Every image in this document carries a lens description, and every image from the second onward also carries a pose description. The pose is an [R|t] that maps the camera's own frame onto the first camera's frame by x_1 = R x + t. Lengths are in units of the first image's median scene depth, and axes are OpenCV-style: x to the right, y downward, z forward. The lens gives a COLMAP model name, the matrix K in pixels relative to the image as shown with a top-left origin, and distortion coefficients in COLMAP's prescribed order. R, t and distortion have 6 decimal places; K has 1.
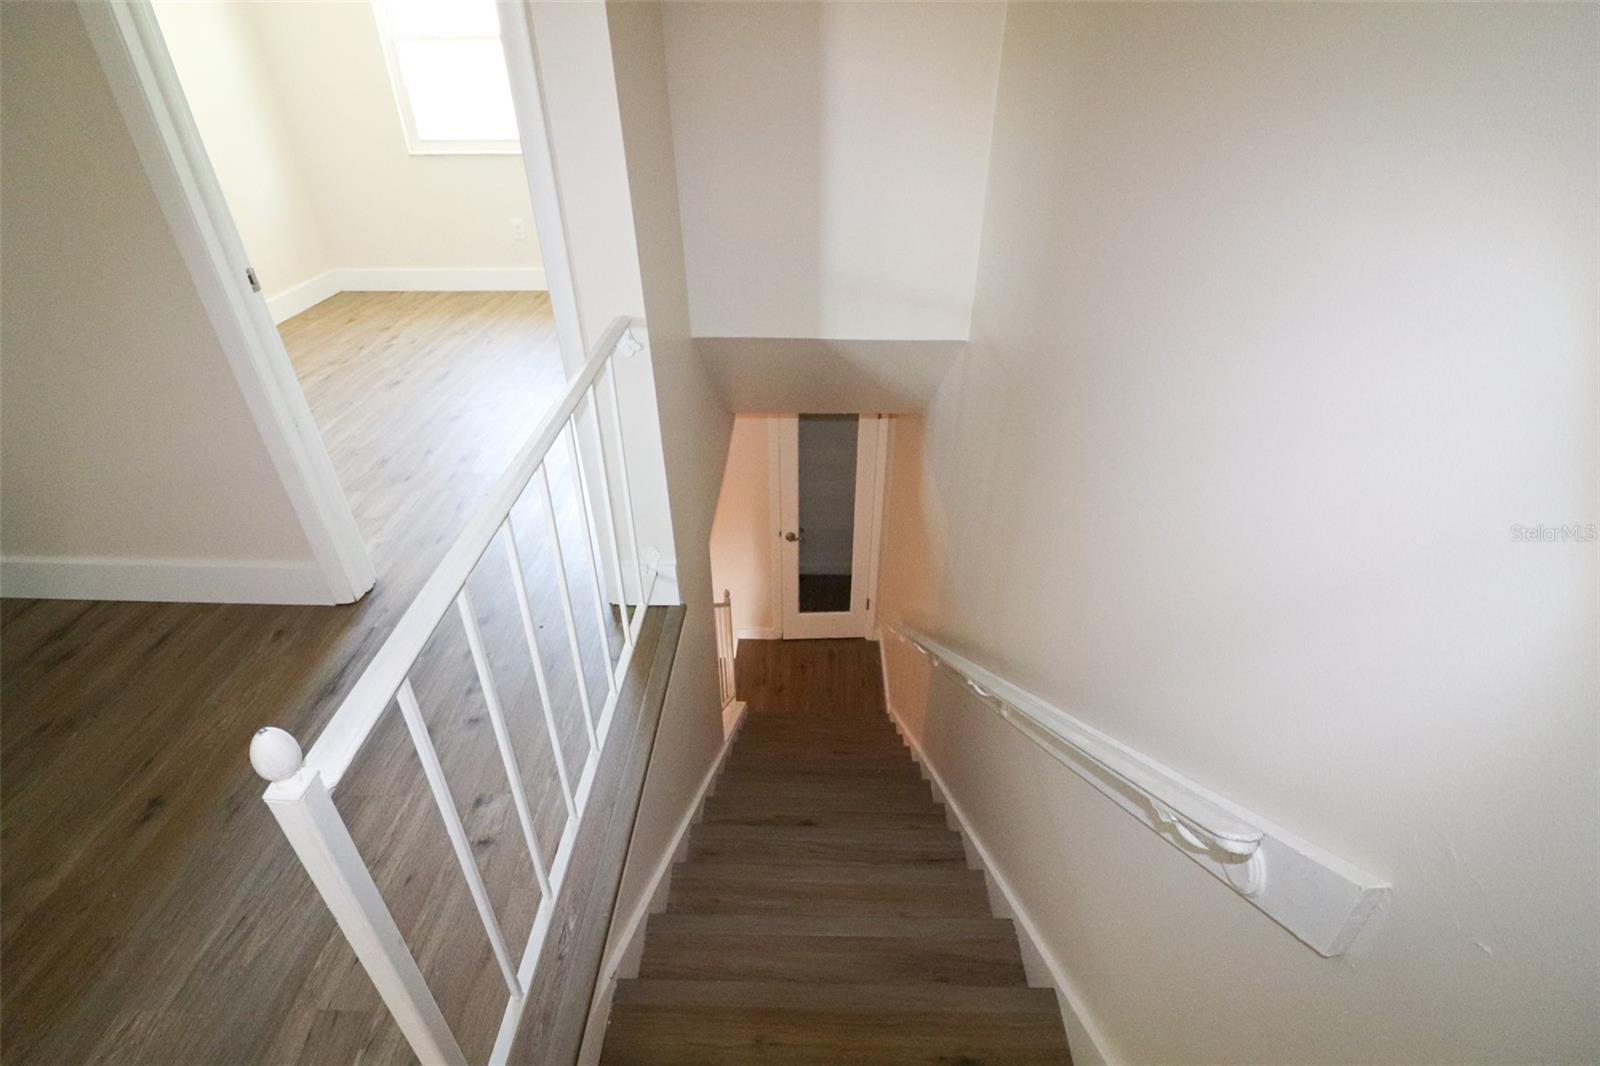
lens RADIAL K [[746.4, 0, 799.6], [0, 746.4, 529.2], [0, 0, 1]] dist [0.000405, -0.013674]
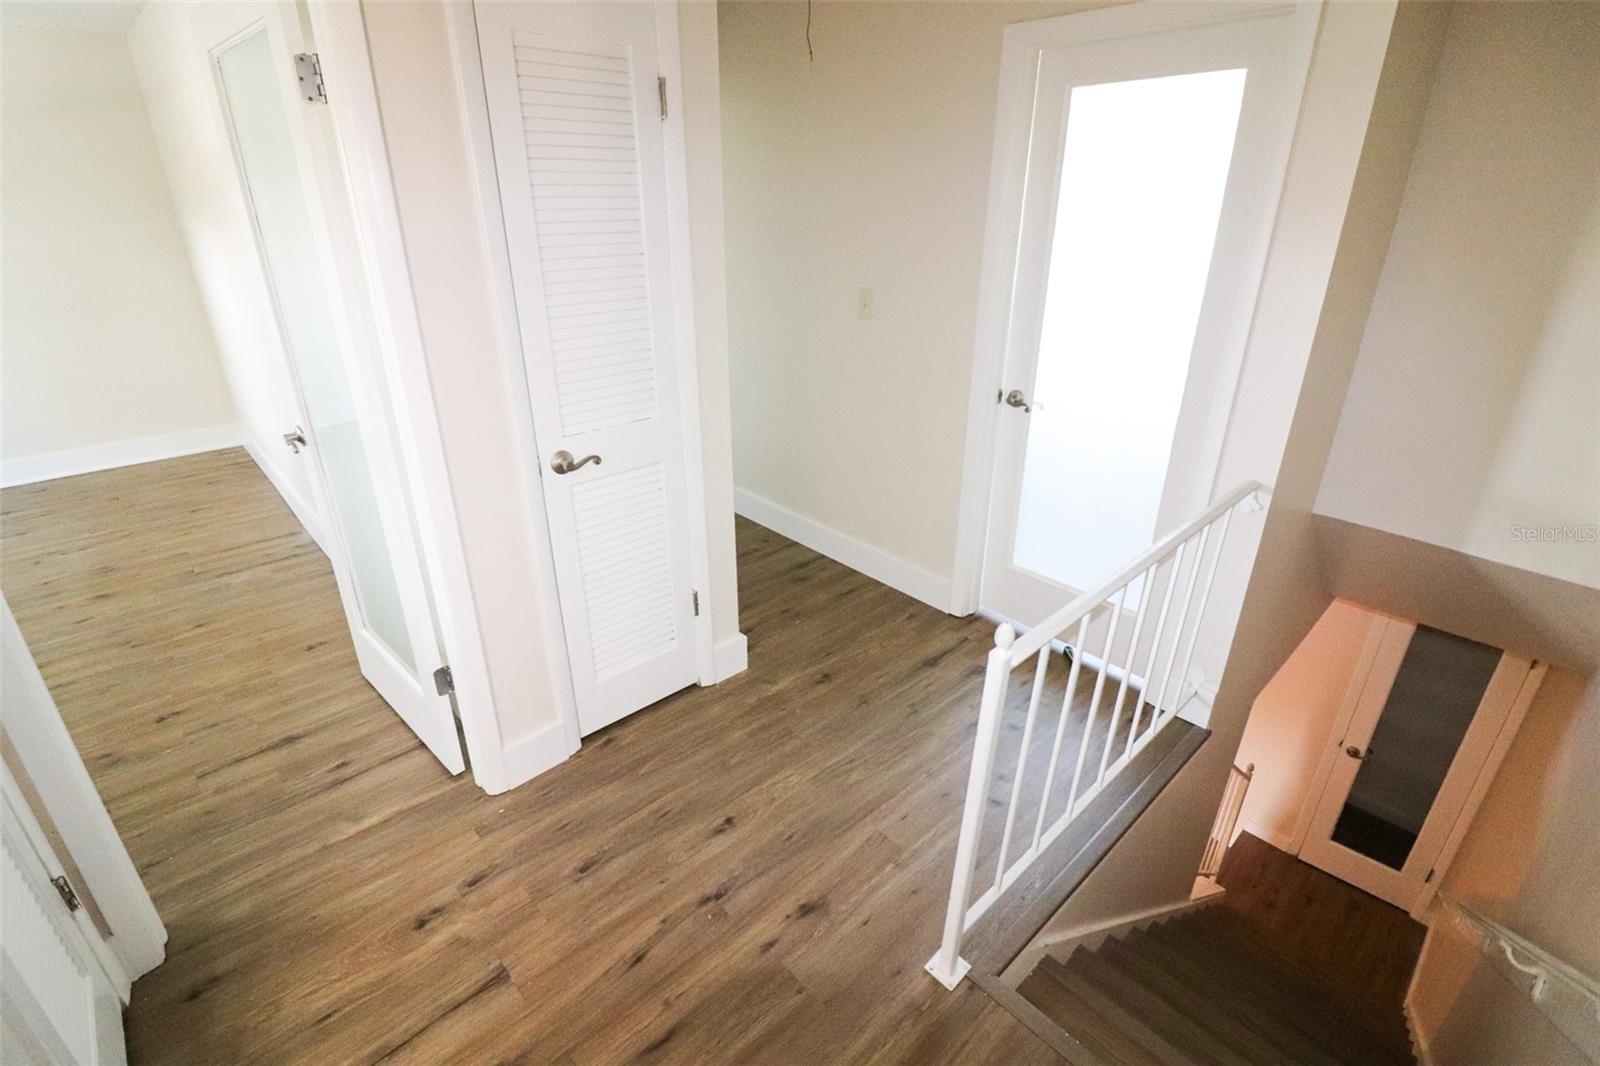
lens RADIAL K [[740.4, 0, 793.6], [0, 740.4, 526.4], [0, 0, 1]] dist [0.000026, -0.012212]
pose [[0.693754, 0.298450, -0.655464, 0.042459], [-0.397350, 0.917663, -0.002725, 0.065396], [0.600682, 0.262339, 0.755222, -0.262283]]
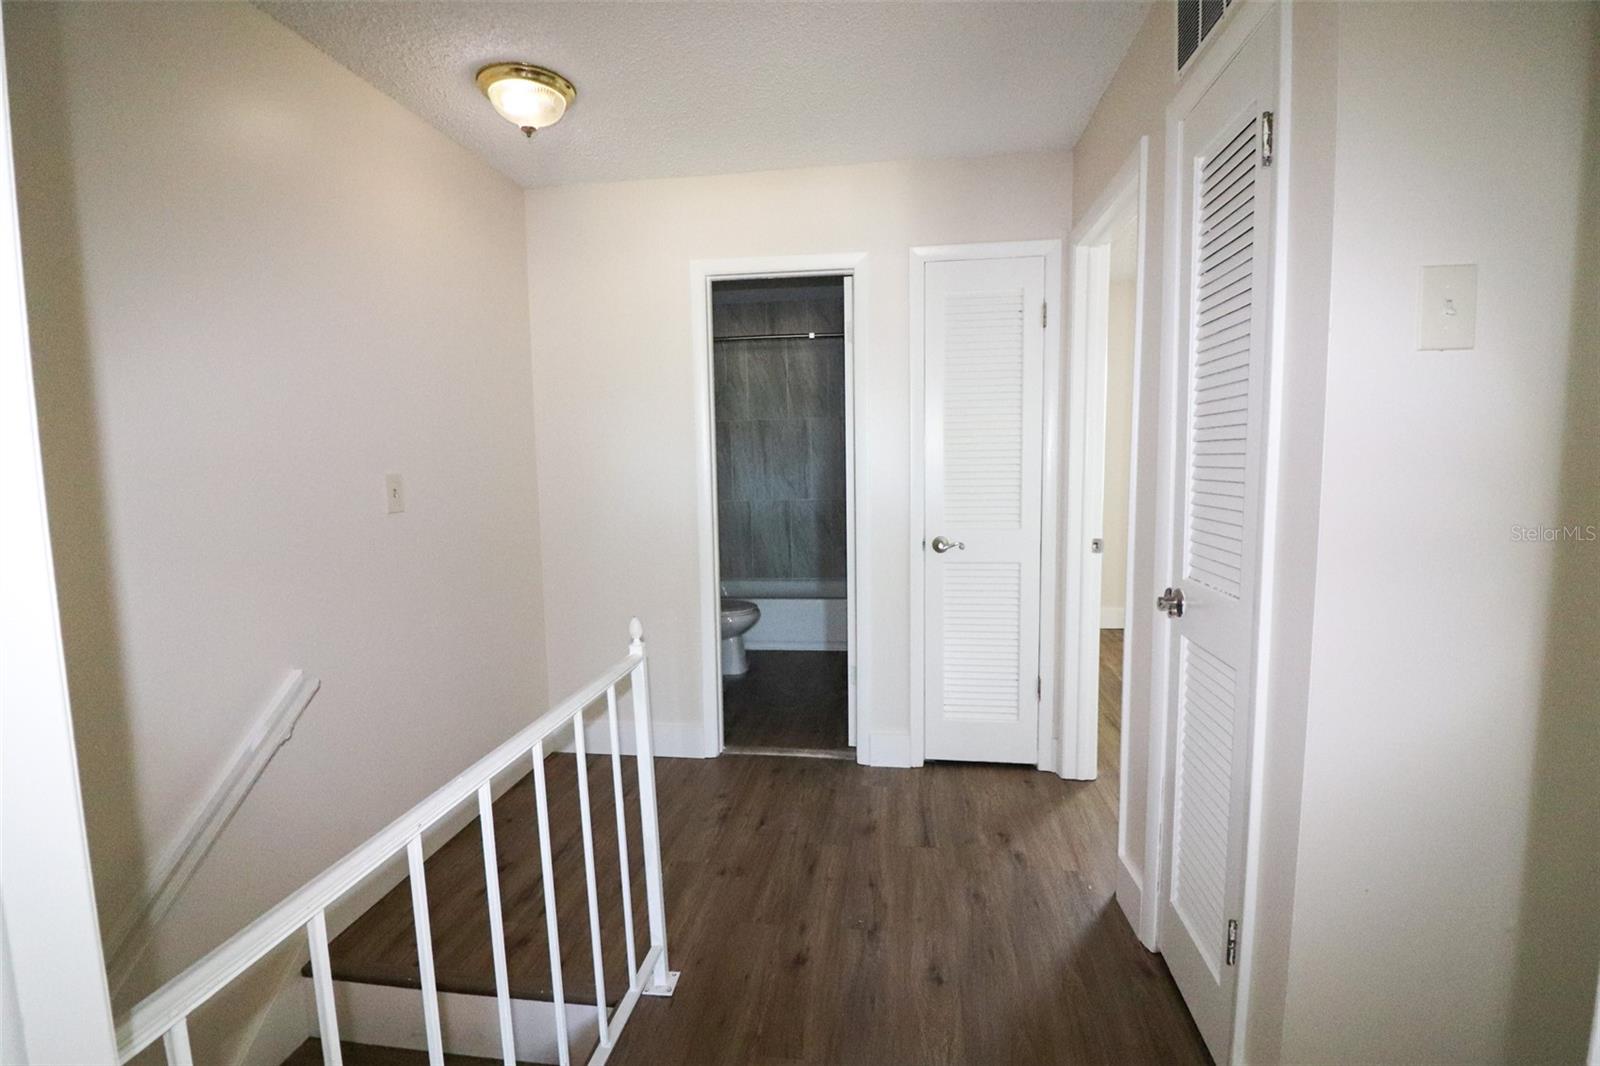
lens RADIAL K [[746.4, 0, 799.6], [0, 746.4, 529.2], [0, 0, 1]] dist [0.000405, -0.013674]
pose [[-0.992784, 0.010497, 0.119460, -0.429806], [0.082990, 0.779223, 0.621229, -0.444816], [-0.086565, 0.626659, -0.774470, 0.754000]]
